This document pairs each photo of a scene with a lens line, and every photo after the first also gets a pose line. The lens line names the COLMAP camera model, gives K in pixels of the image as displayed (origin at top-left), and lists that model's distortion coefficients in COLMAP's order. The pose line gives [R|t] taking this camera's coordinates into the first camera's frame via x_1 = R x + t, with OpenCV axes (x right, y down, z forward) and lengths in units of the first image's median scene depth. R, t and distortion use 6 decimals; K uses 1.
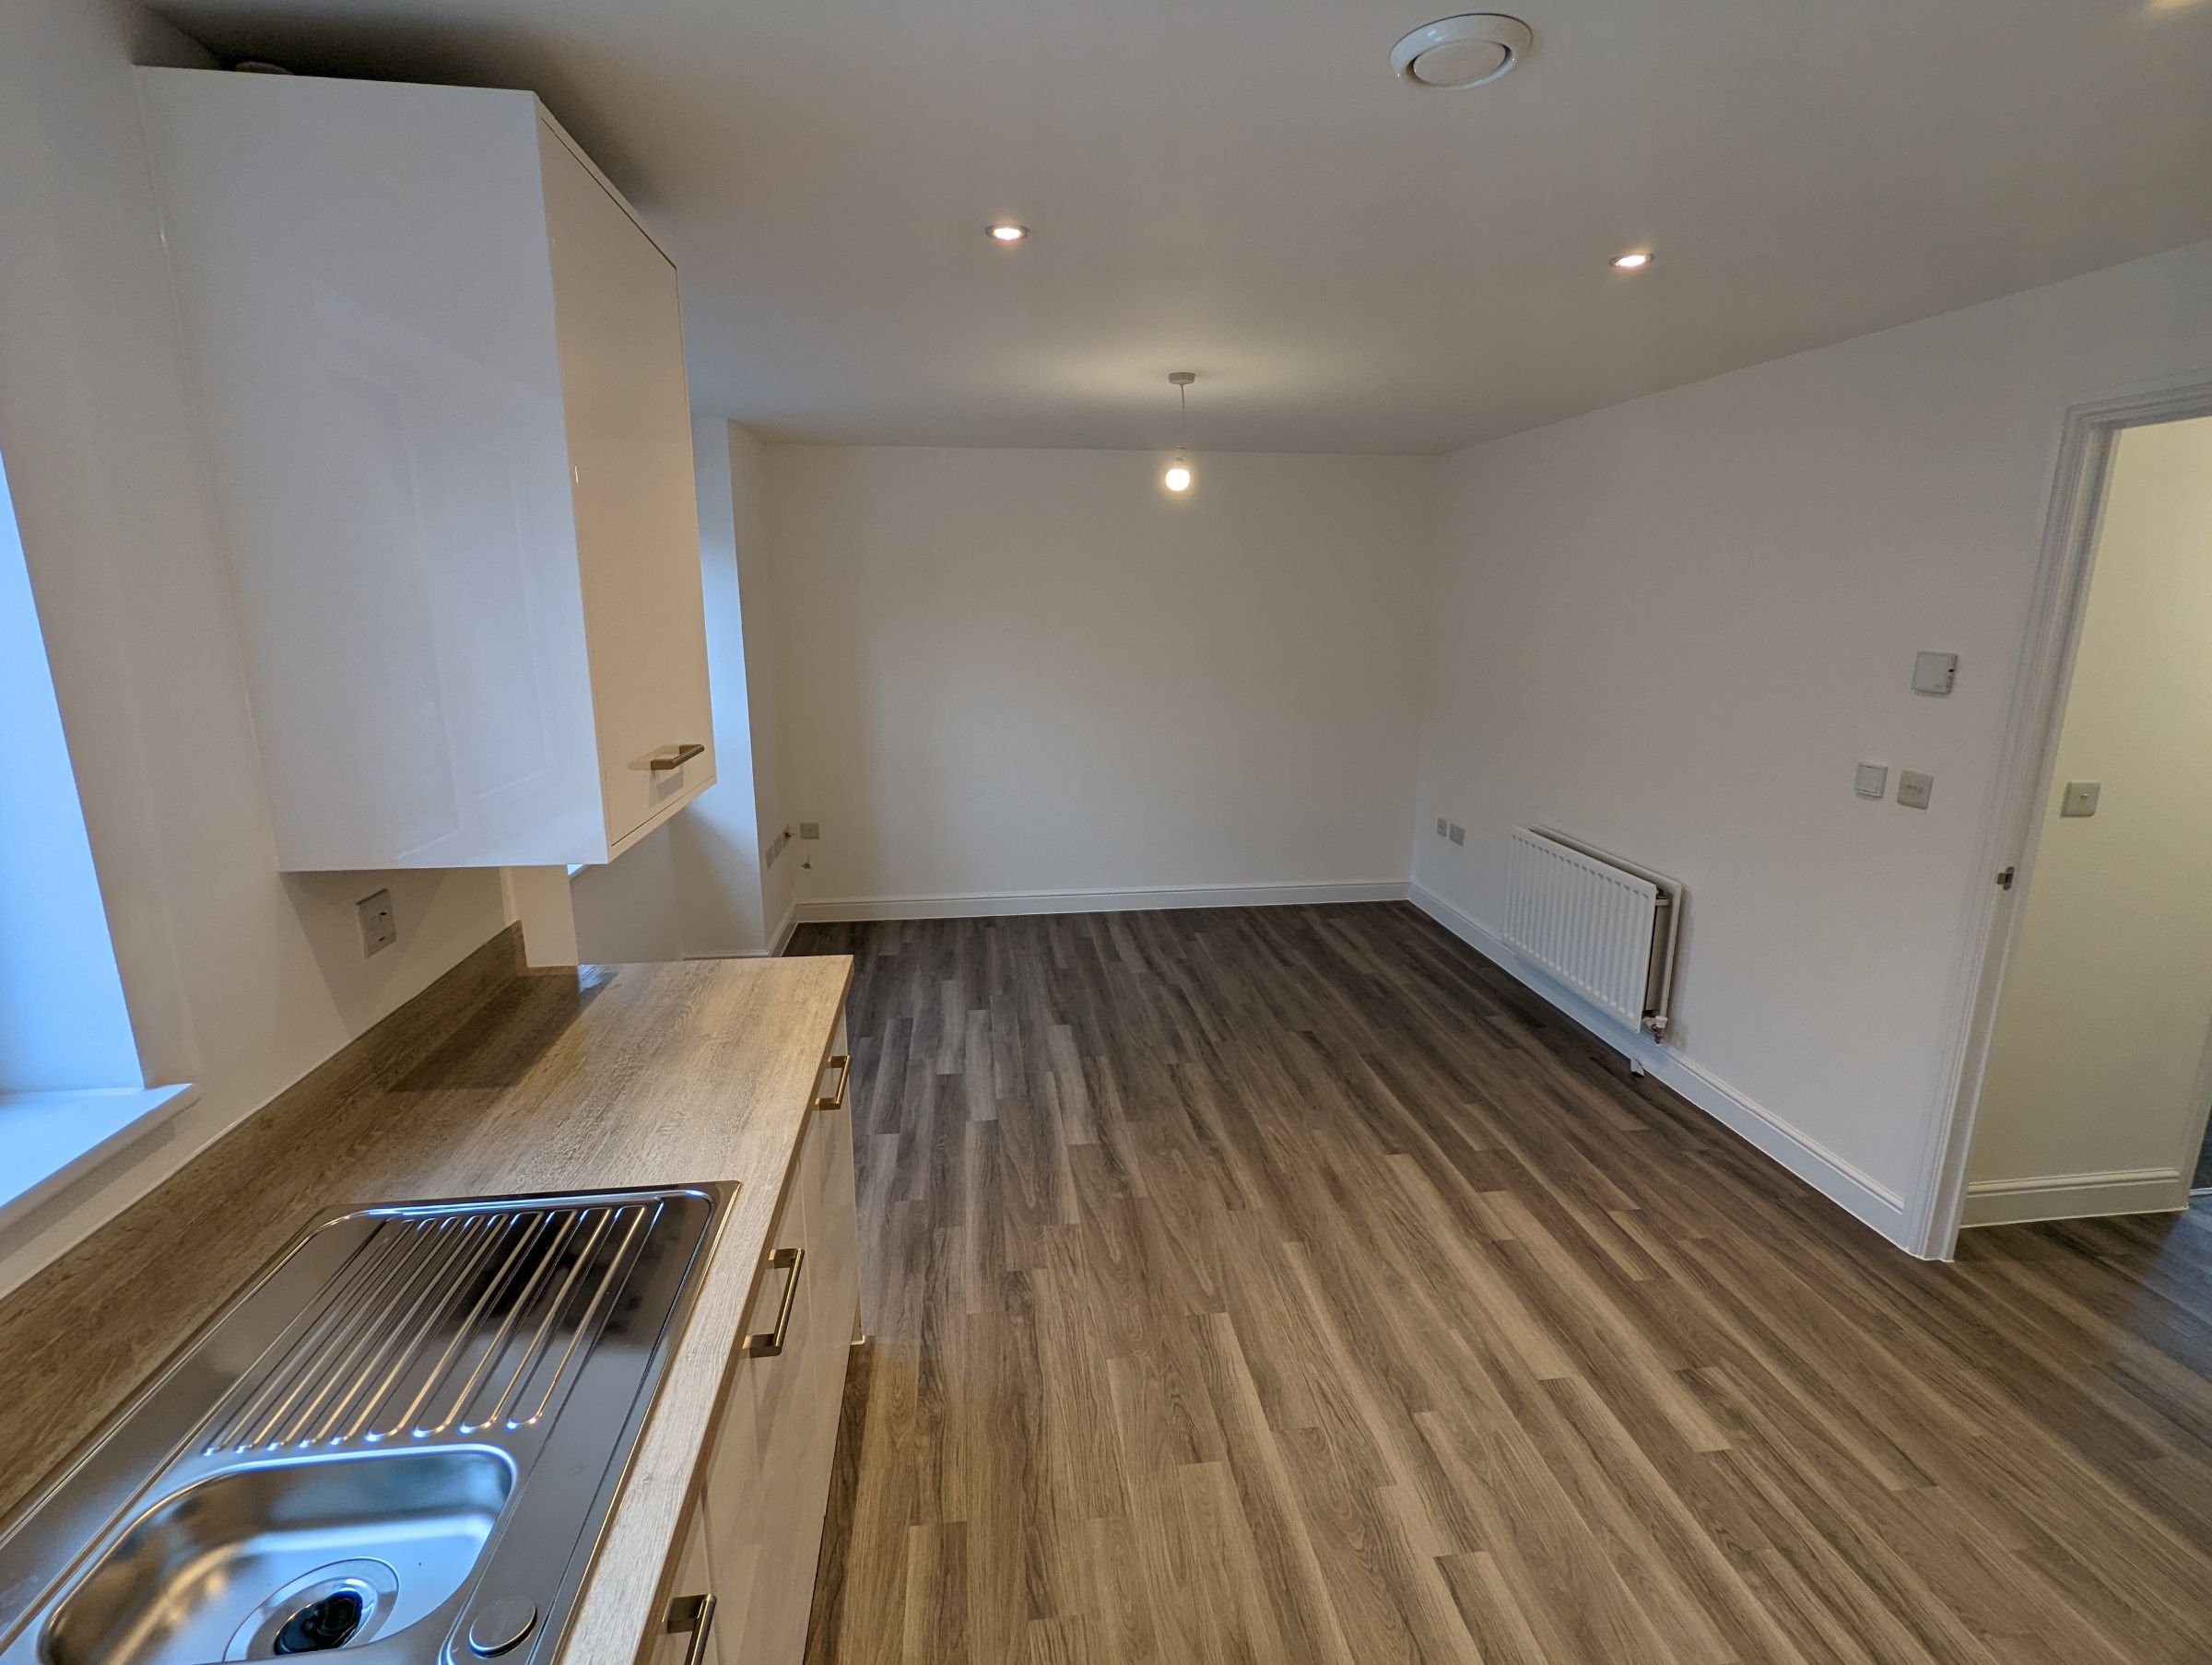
lens RADIAL K [[1051.2, 0, 1106.0], [0, 1051.2, 832.5], [0, 0, 1]] dist [-0.000531, 0.000876]
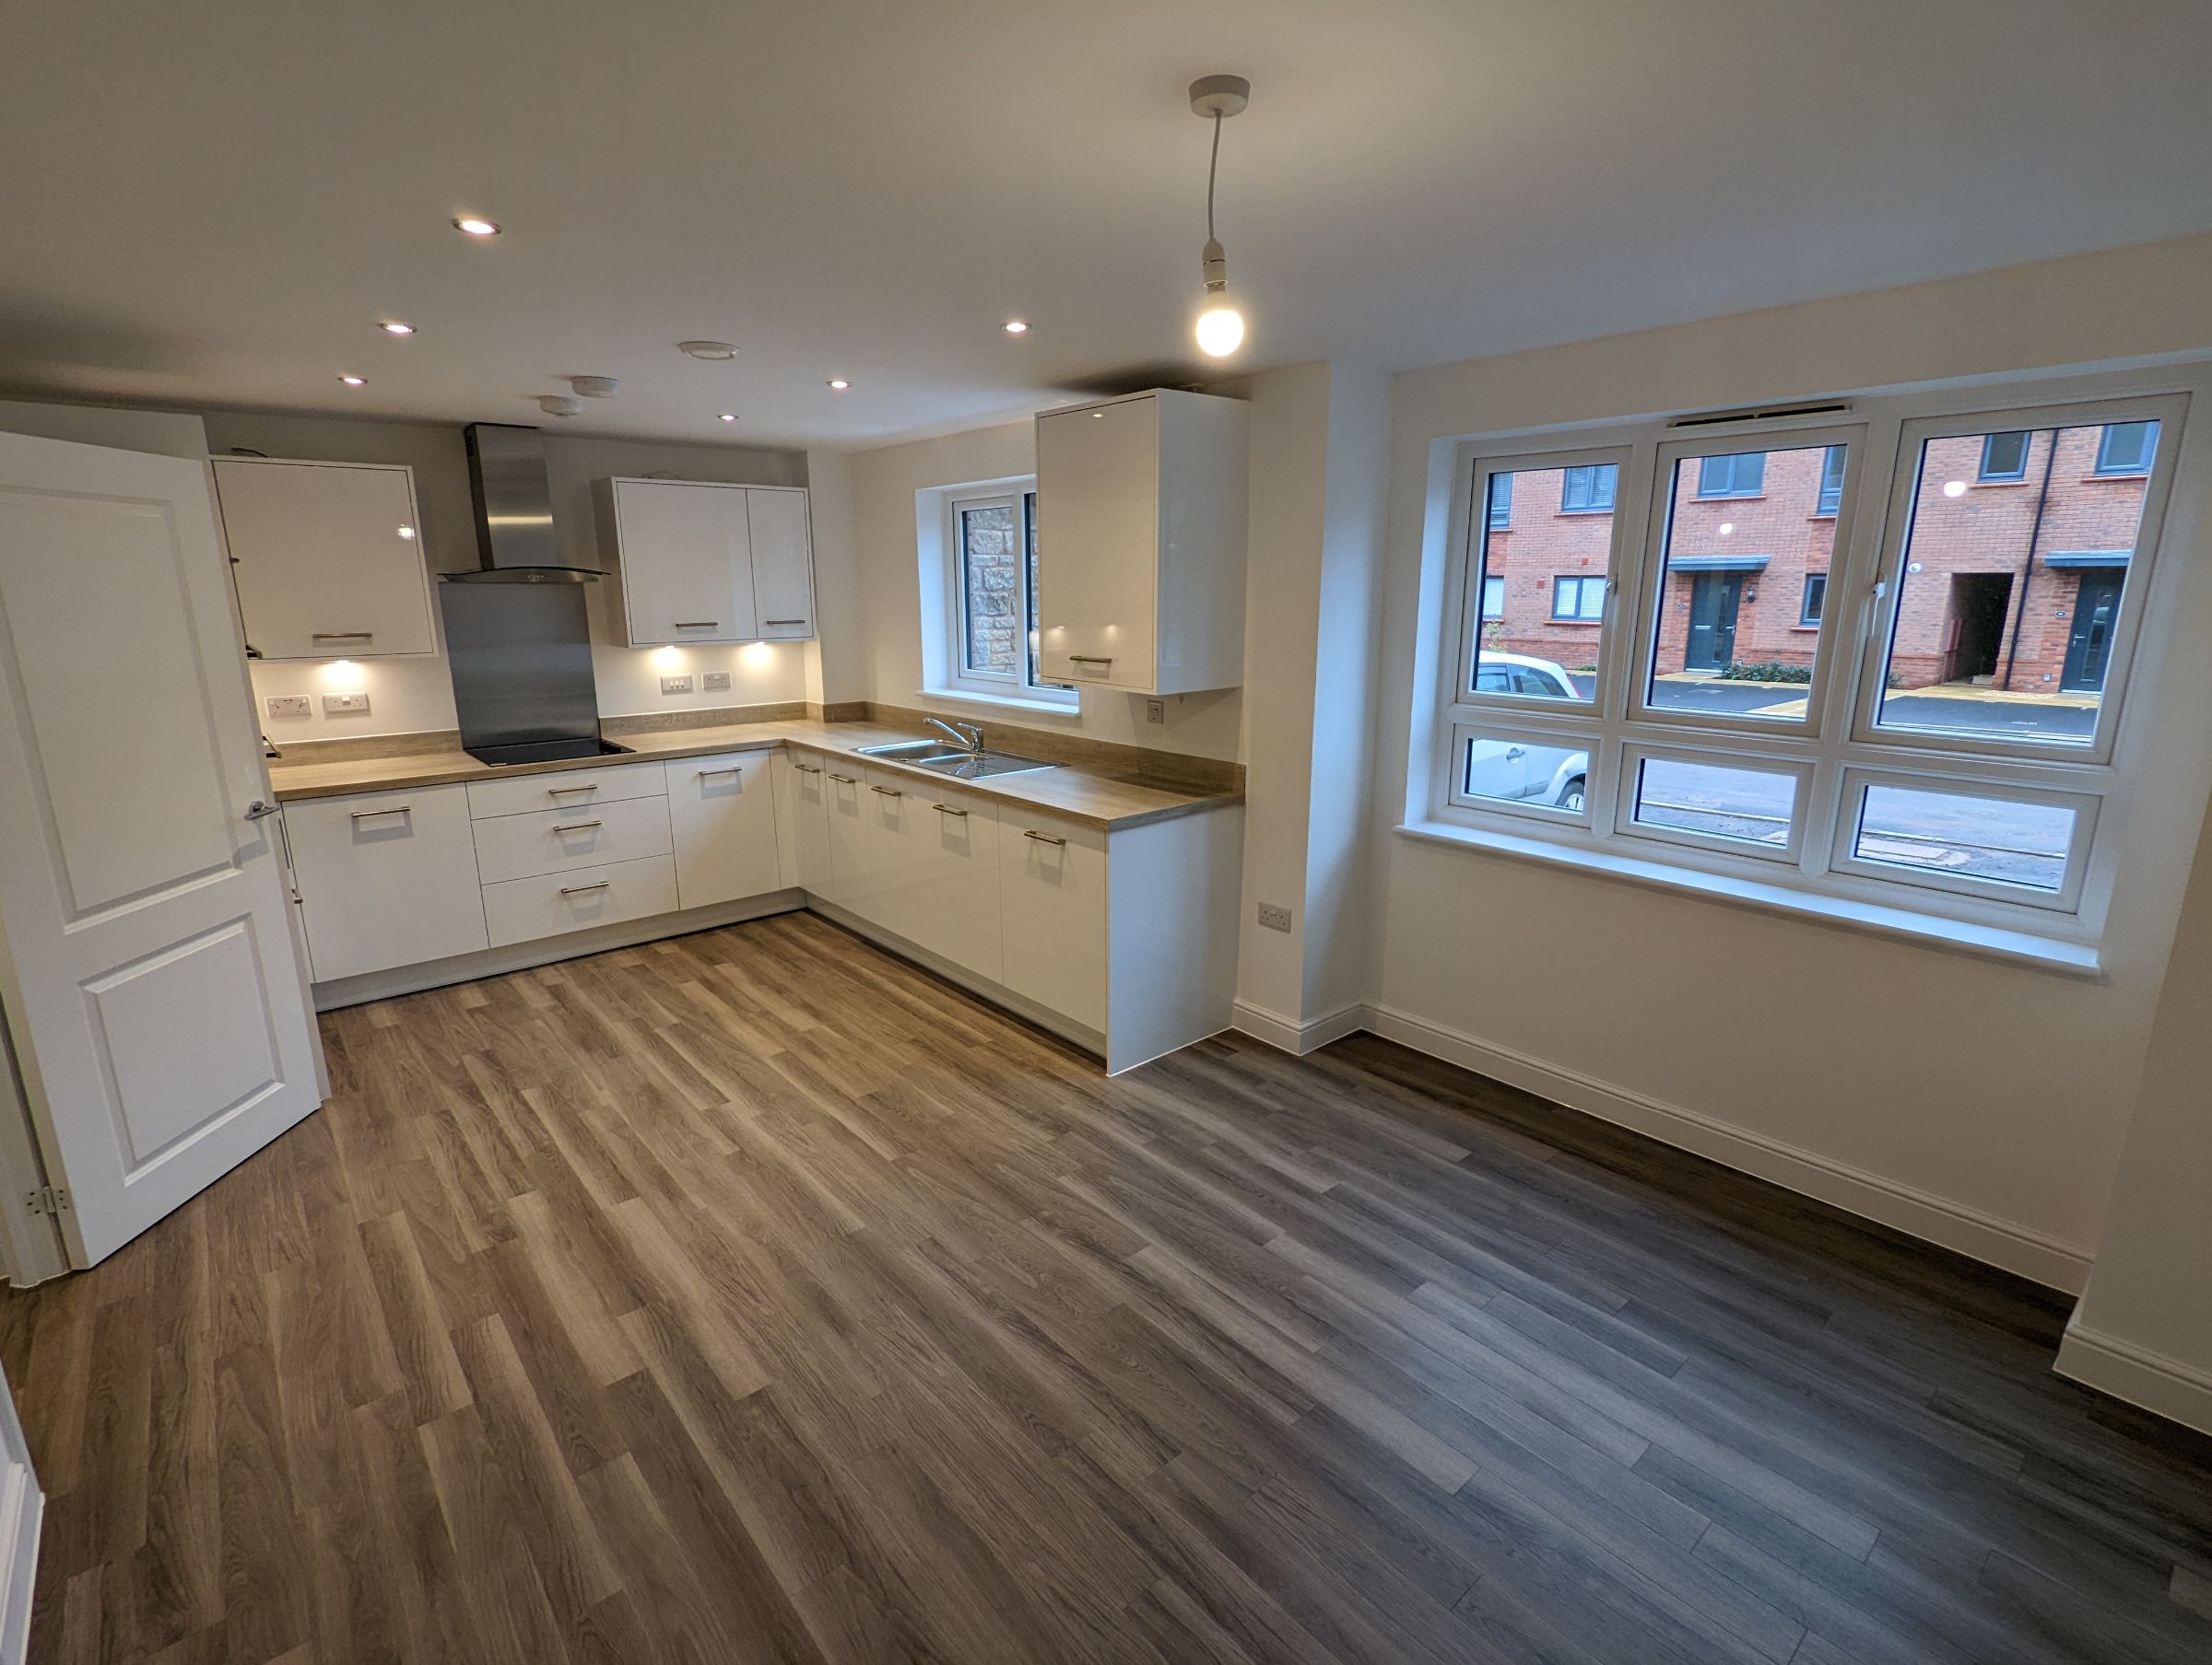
lens RADIAL K [[1051.2, 0, 1106.0], [0, 1051.2, 832.5], [0, 0, 1]] dist [-0.000531, 0.000876]
pose [[-0.834156, 0.135696, -0.534575, 0.453137], [-0.118418, 0.902591, 0.413893, -0.389765], [0.538666, 0.408554, -0.736833, 1.670651]]
